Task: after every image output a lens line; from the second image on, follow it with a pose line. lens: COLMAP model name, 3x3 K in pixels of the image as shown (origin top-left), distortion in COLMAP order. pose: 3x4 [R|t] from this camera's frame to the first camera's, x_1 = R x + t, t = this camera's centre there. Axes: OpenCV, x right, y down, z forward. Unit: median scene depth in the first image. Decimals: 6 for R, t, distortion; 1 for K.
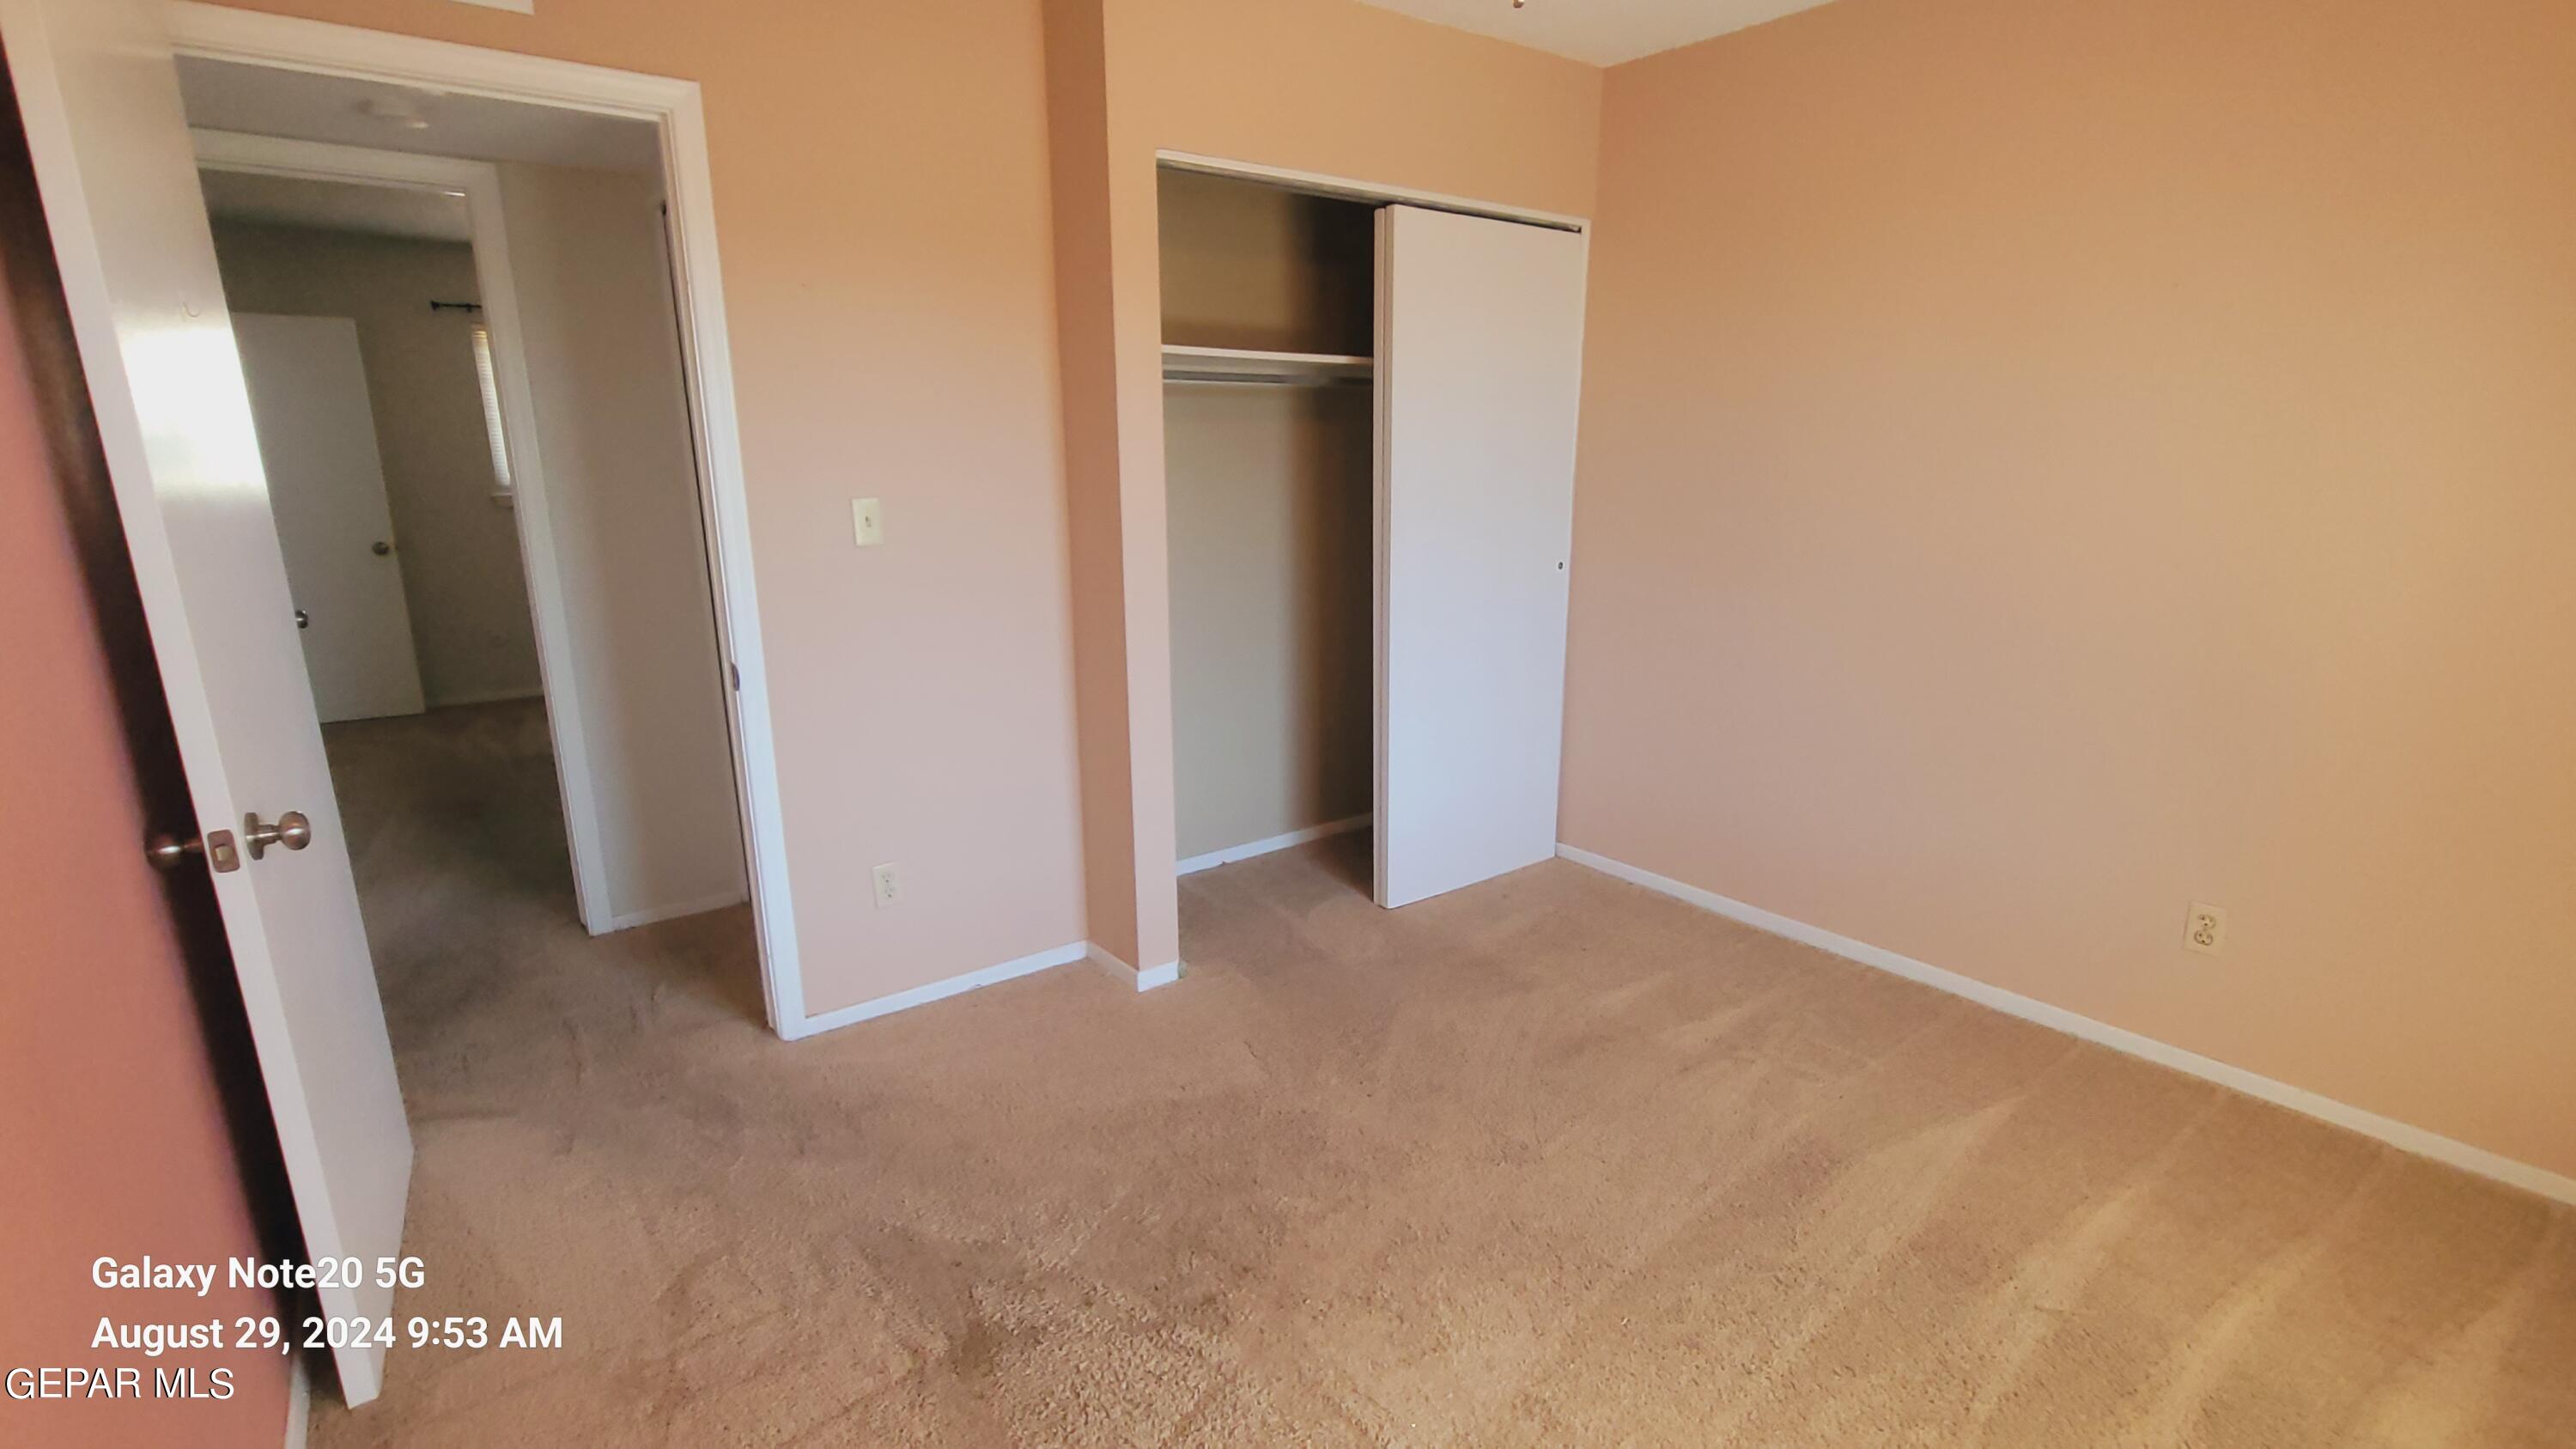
lens RADIAL K [[1179.7, 0, 1300.0], [0, 1179.7, 735.5], [0, 0, 1]] dist [-0.015047, 0.005433]
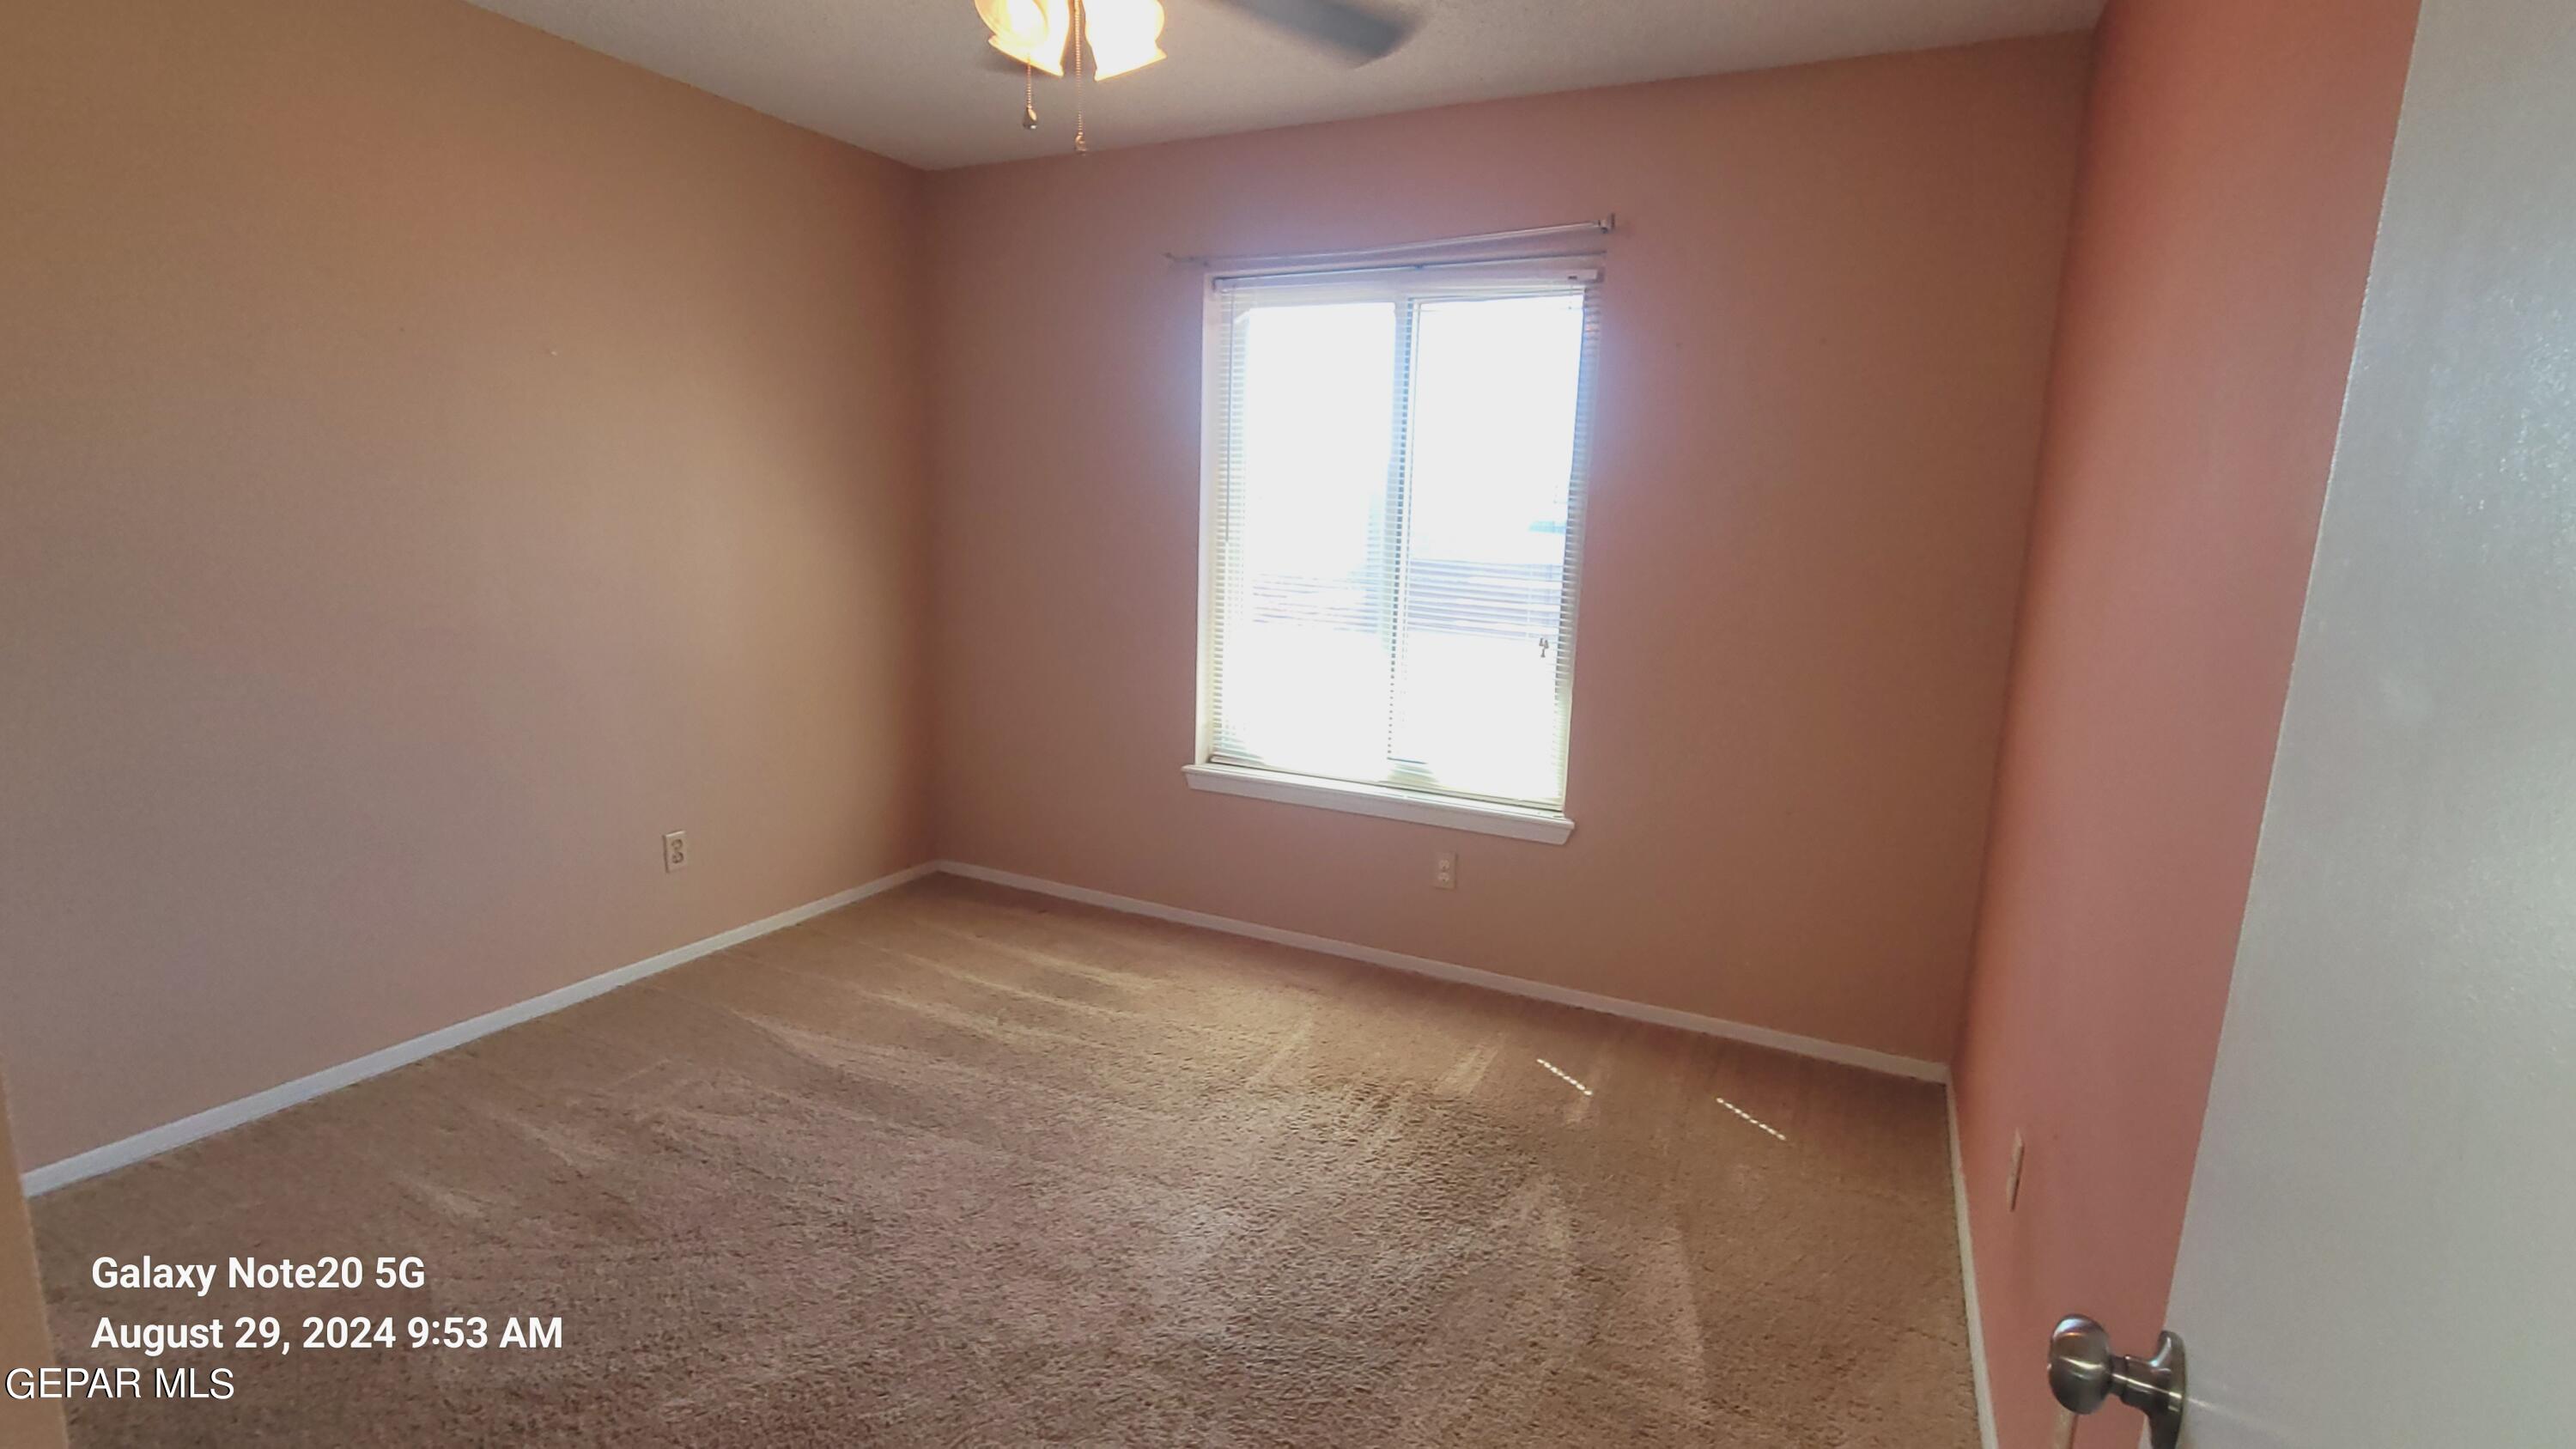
lens RADIAL K [[1179.7, 0, 1300.0], [0, 1179.7, 735.5], [0, 0, 1]] dist [-0.015047, 0.005433]
pose [[-0.459607, -0.177510, 0.870202, -0.690345], [0.180697, 0.940638, 0.287315, -0.213744], [-0.869546, 0.289295, -0.400248, 0.882378]]
